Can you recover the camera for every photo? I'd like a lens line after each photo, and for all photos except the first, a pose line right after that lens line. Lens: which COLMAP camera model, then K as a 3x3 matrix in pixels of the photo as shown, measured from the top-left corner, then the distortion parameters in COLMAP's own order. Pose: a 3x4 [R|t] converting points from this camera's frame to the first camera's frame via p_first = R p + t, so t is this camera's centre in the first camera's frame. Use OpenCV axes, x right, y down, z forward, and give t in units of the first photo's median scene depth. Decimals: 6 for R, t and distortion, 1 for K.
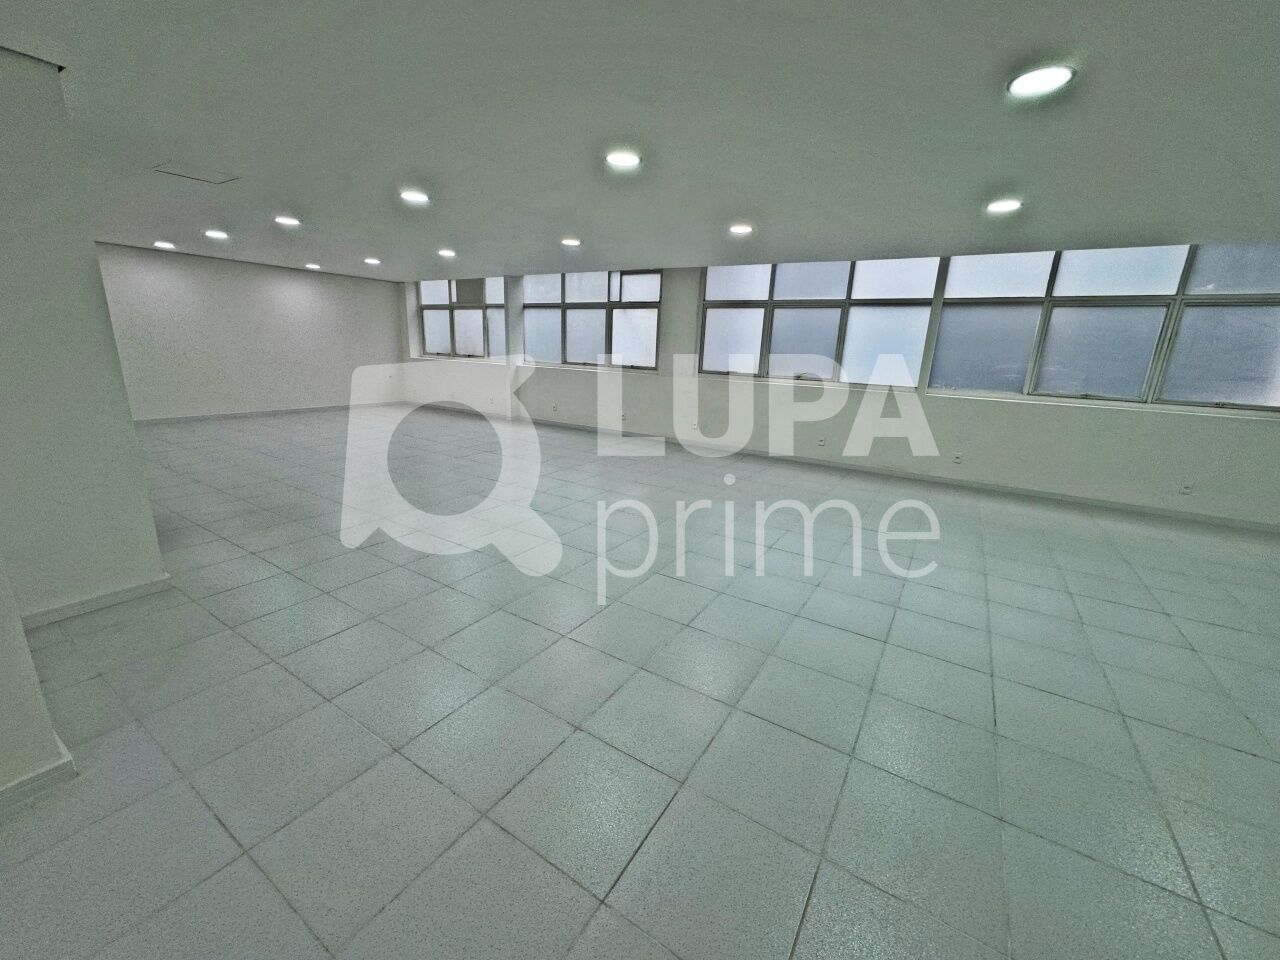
lens RADIAL K [[514.6, 0, 647.4], [0, 514.6, 487.0], [0, 0, 1]] dist [0.001340, -0.000271]
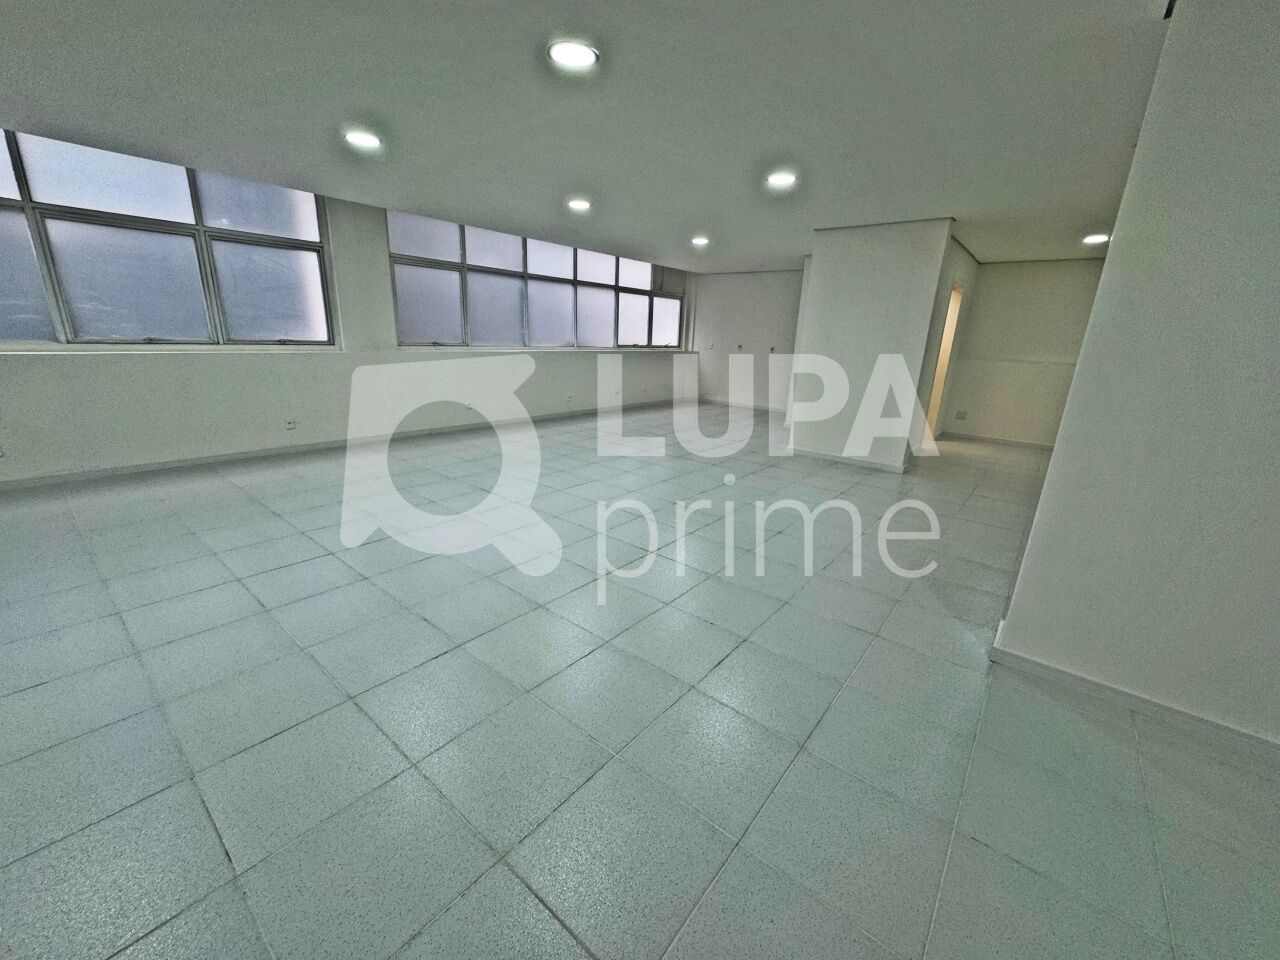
lens RADIAL K [[514.6, 0, 632.7], [0, 514.6, 479.1], [0, 0, 1]] dist [0.001340, -0.000271]
pose [[0.144839, -0.309386, 0.939841, 0.157447], [0.225646, 0.935156, 0.273069, -0.025796], [-0.963382, 0.172521, 0.205259, 0.163151]]
